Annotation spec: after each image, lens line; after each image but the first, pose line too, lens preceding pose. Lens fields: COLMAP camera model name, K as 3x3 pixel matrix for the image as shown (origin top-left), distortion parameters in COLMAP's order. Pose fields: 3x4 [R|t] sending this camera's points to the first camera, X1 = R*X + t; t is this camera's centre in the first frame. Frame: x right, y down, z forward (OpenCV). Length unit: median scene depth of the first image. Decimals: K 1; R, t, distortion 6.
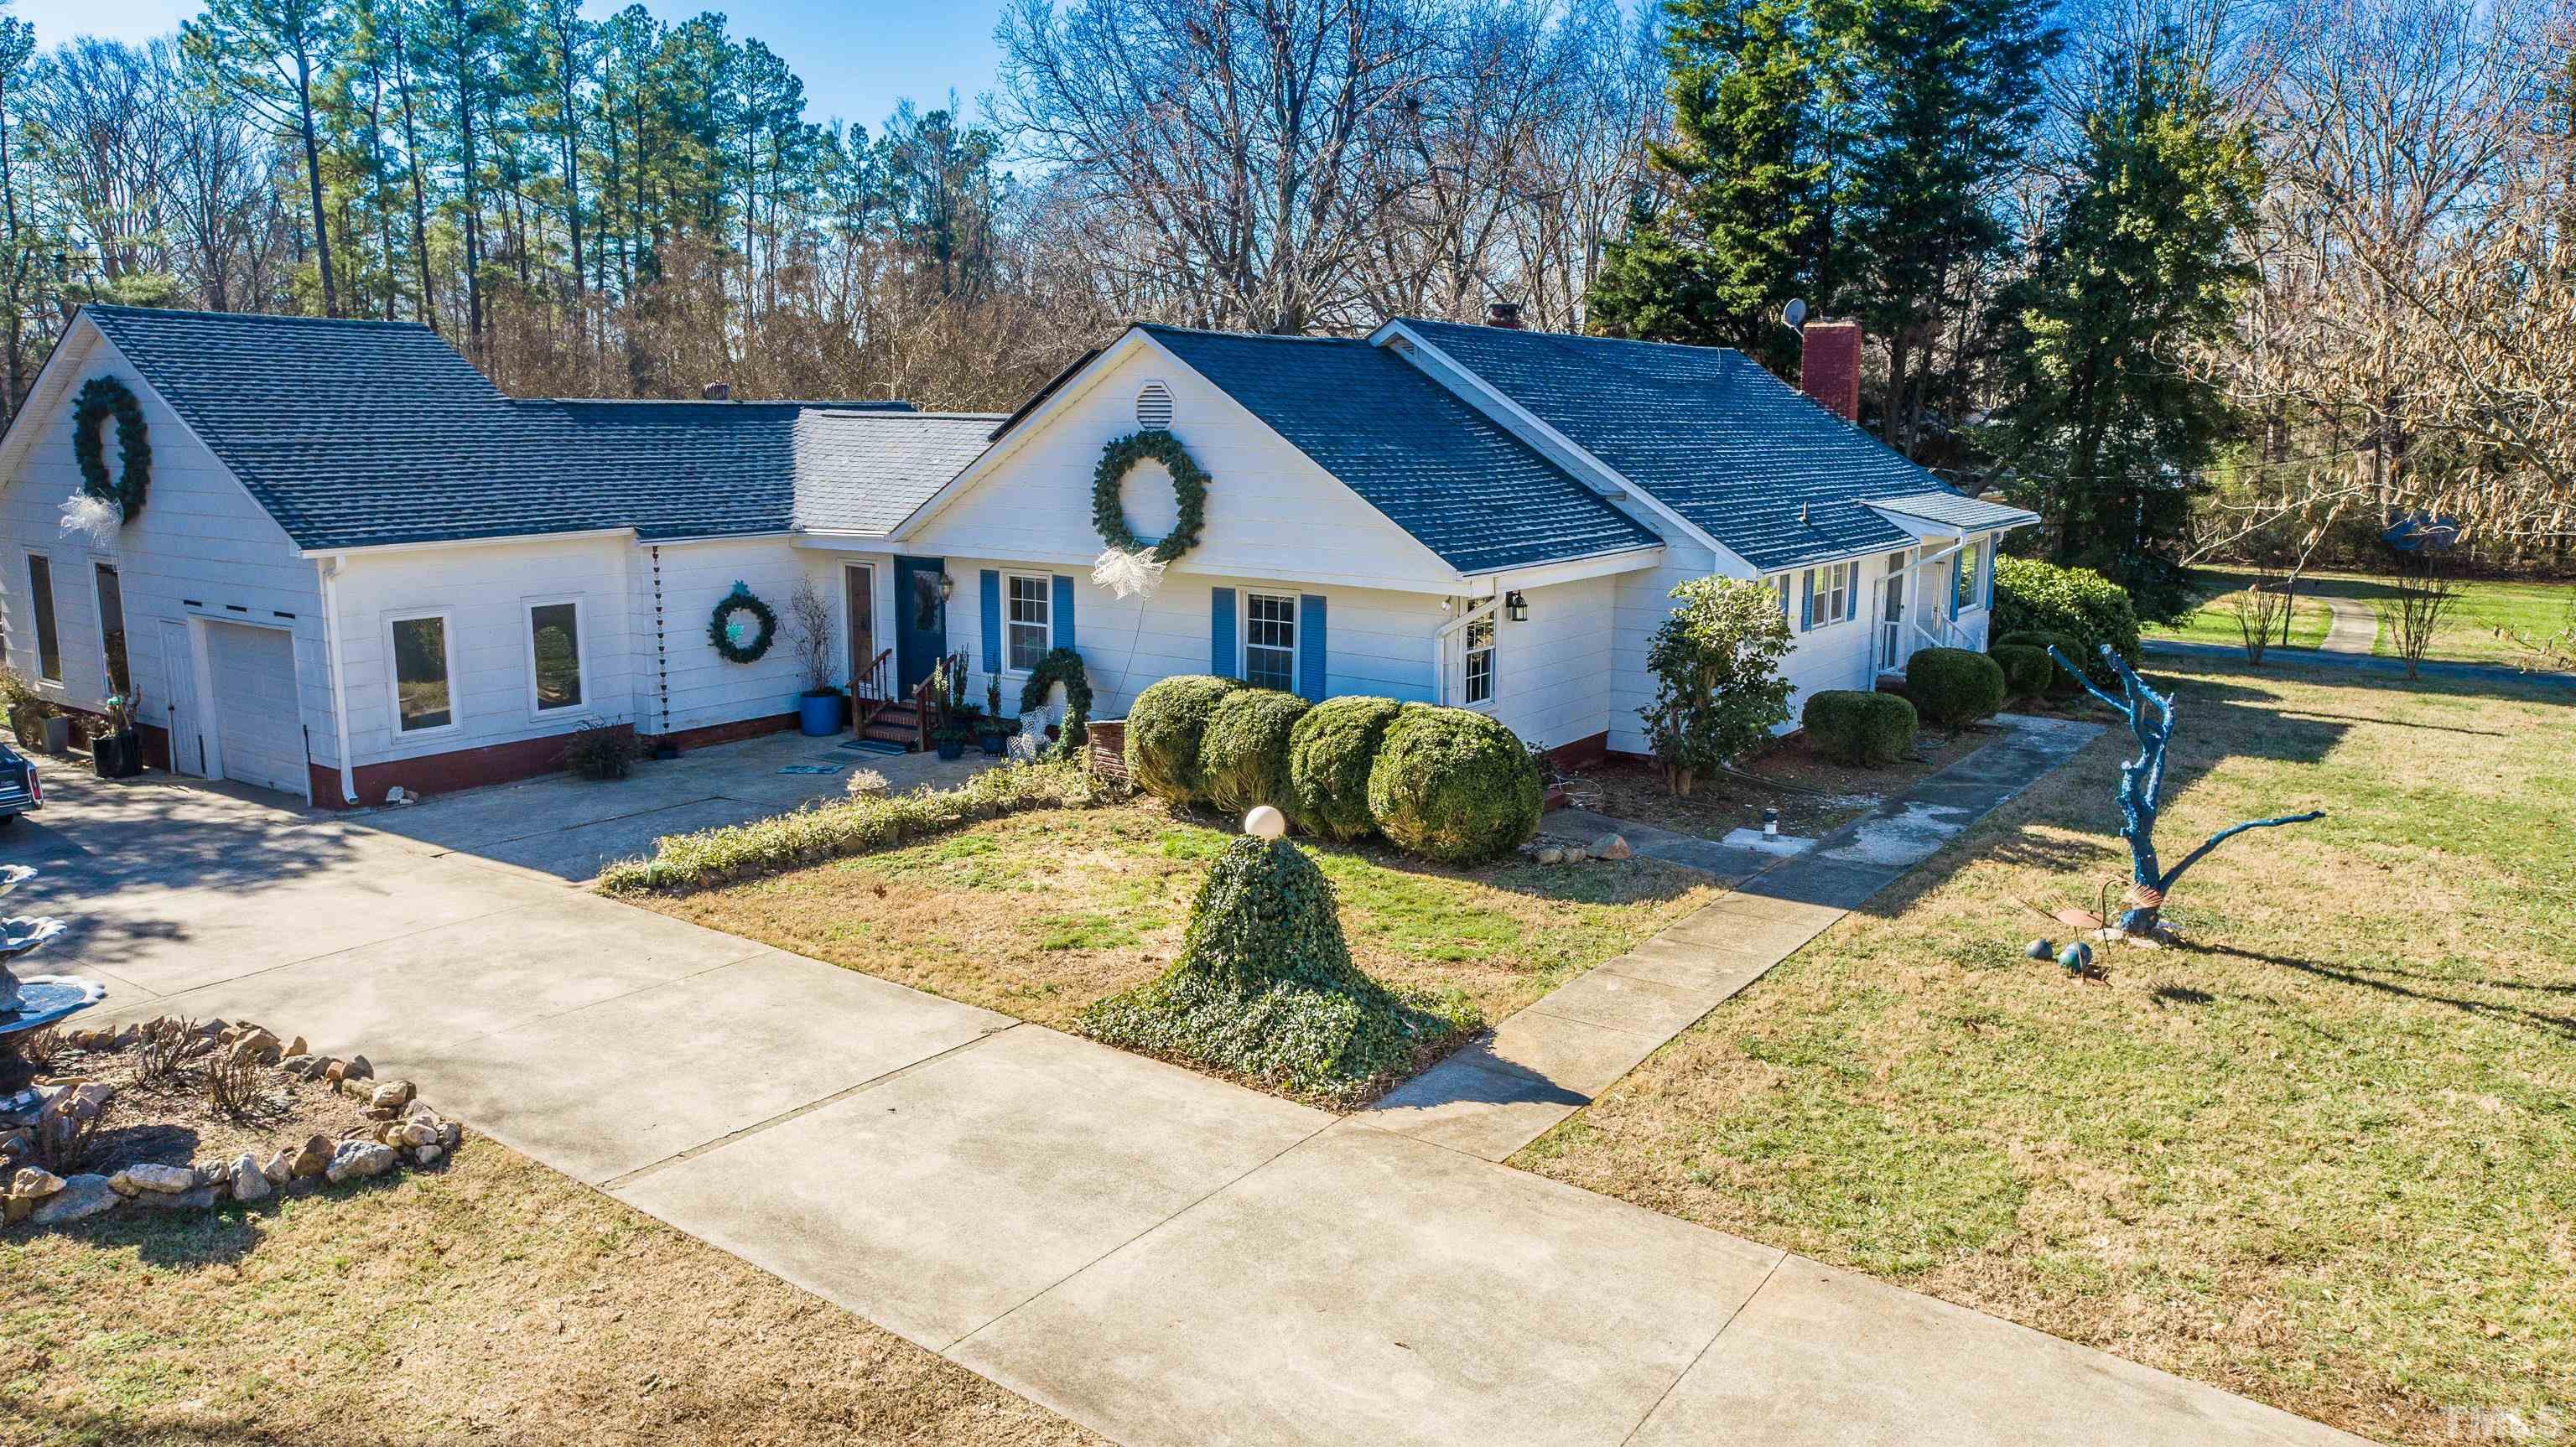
lens RADIAL K [[1741.9, 0, 1288.0], [0, 1741.9, 723.5], [0, 0, 1]] dist [-0.016302, 0.020907]
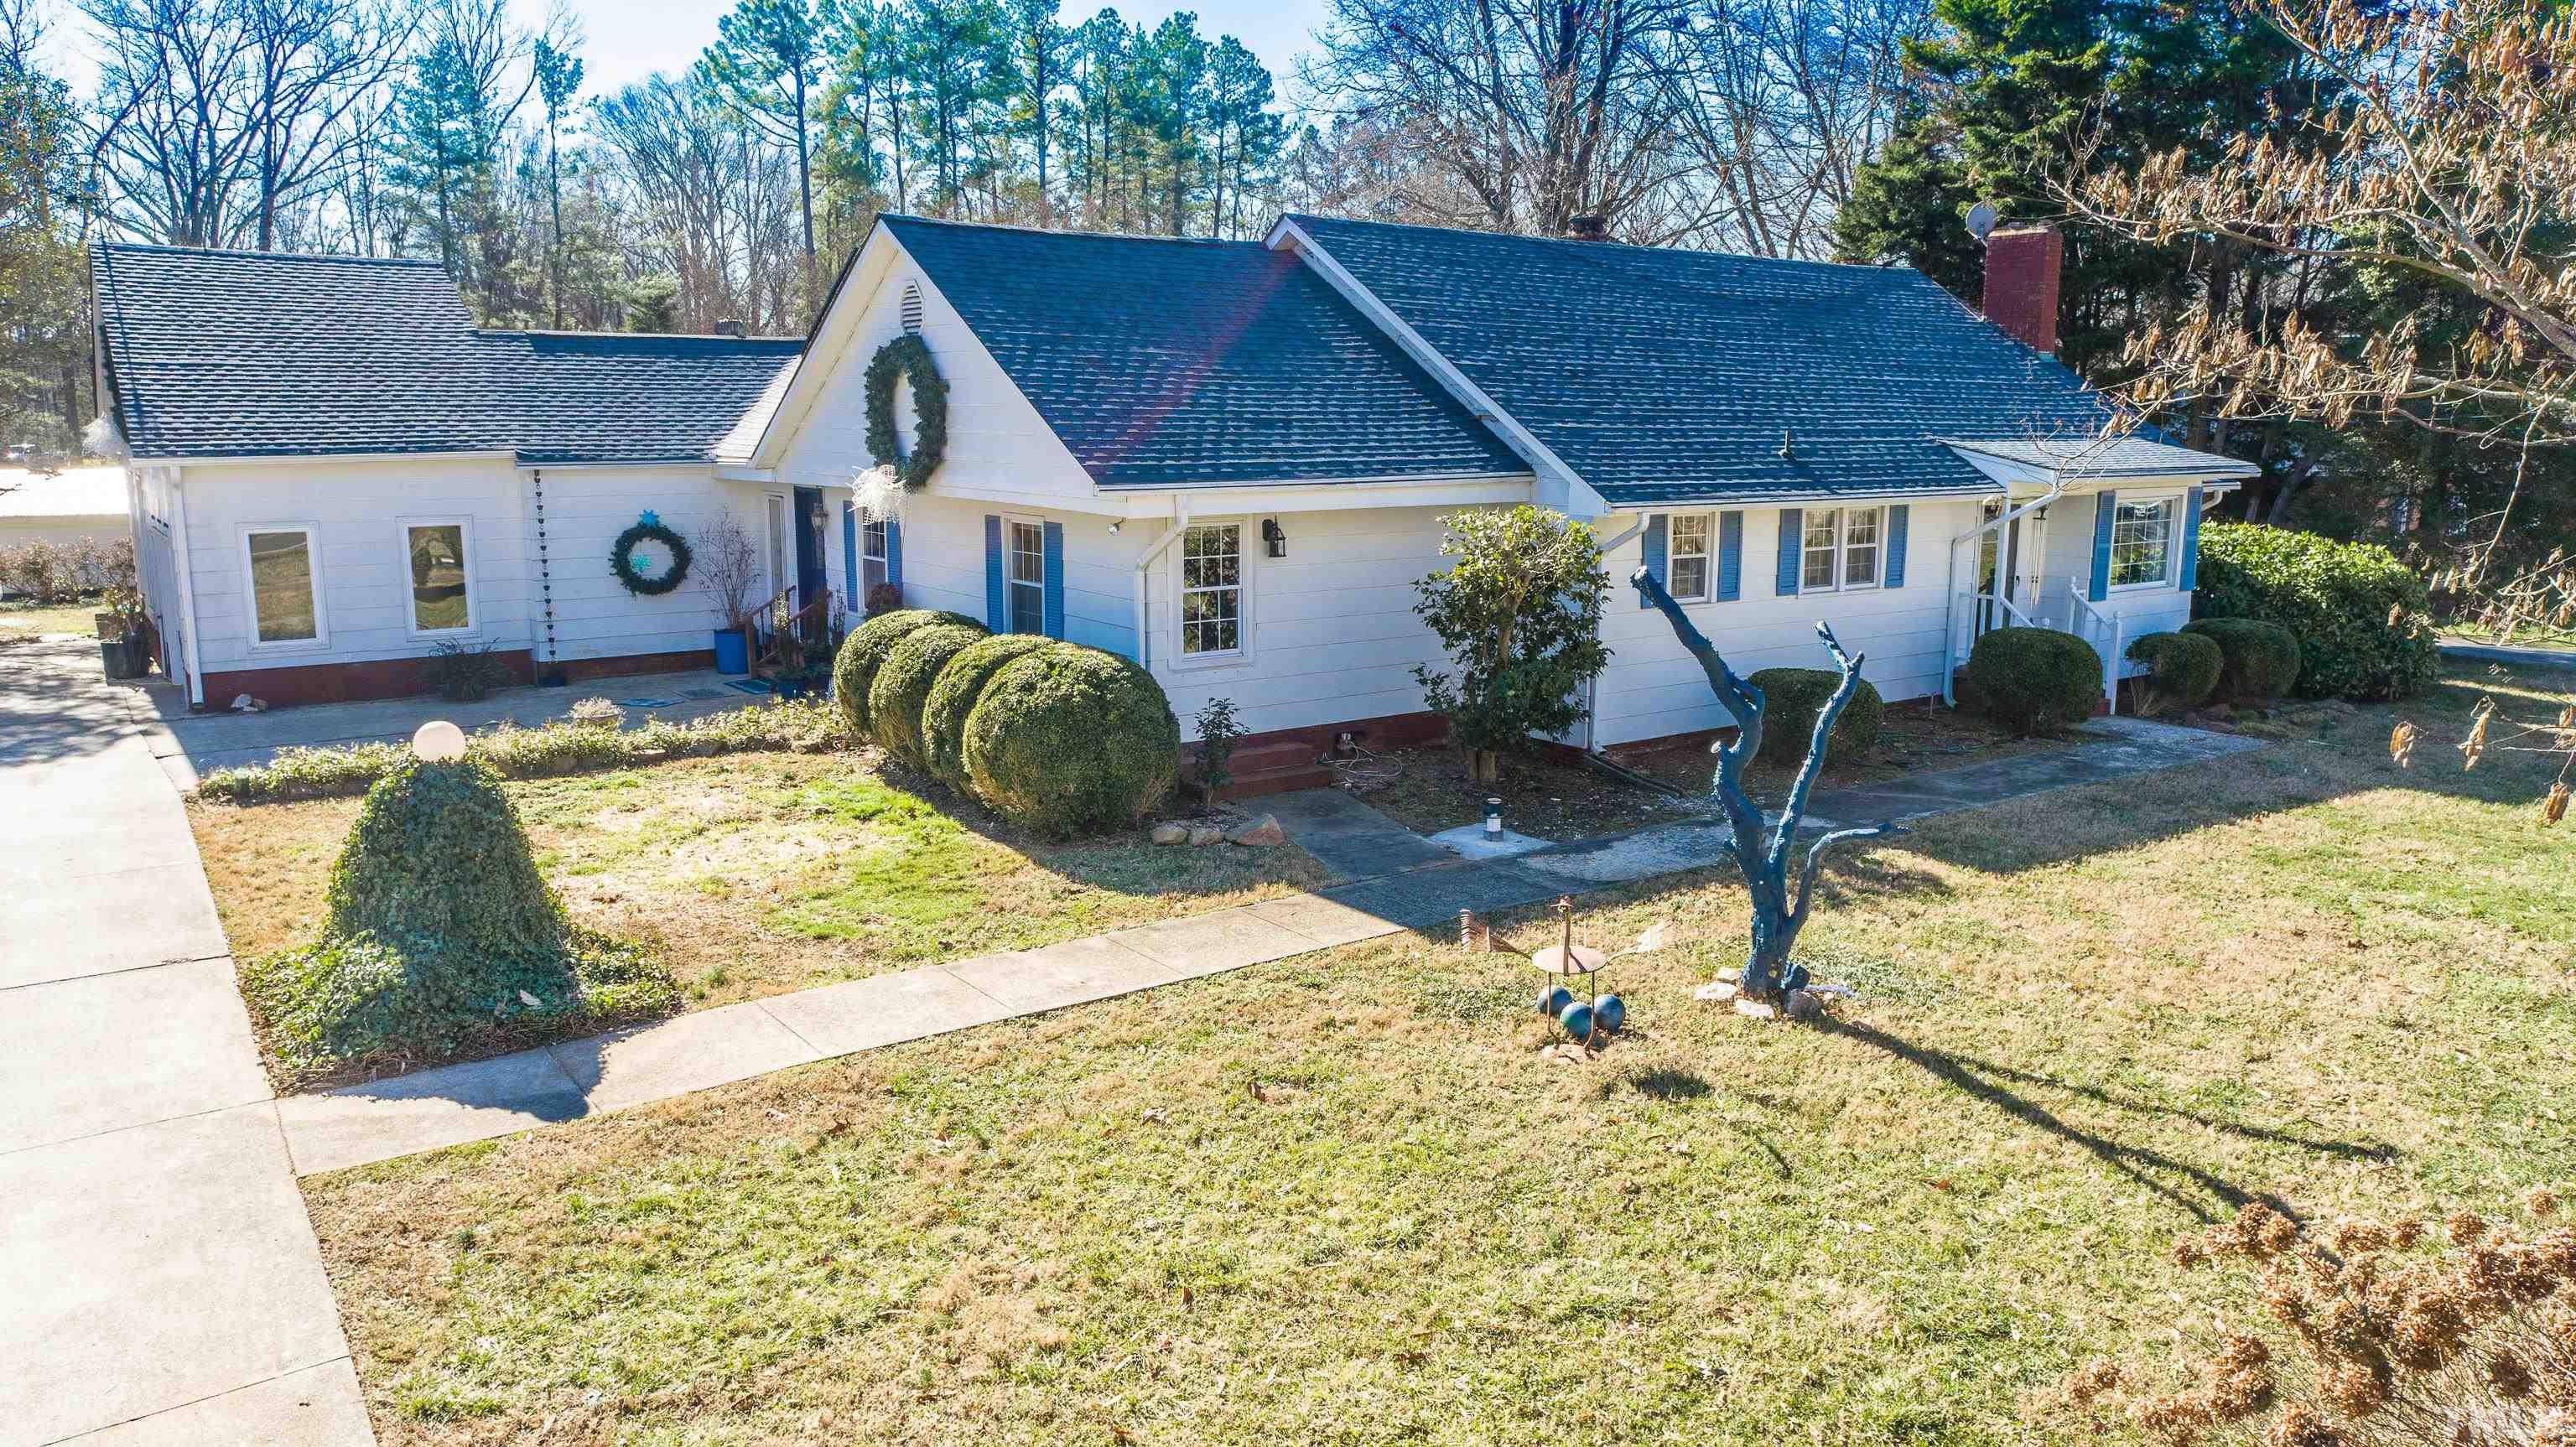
lens RADIAL K [[1741.9, 0, 1288.0], [0, 1741.9, 723.5], [0, 0, 1]] dist [-0.016302, 0.020907]
pose [[0.949276, 0.052756, -0.309986, 0.378460], [-0.052776, 0.998572, 0.008327, 0.012062], [0.309983, 0.008455, 0.950705, 0.203276]]
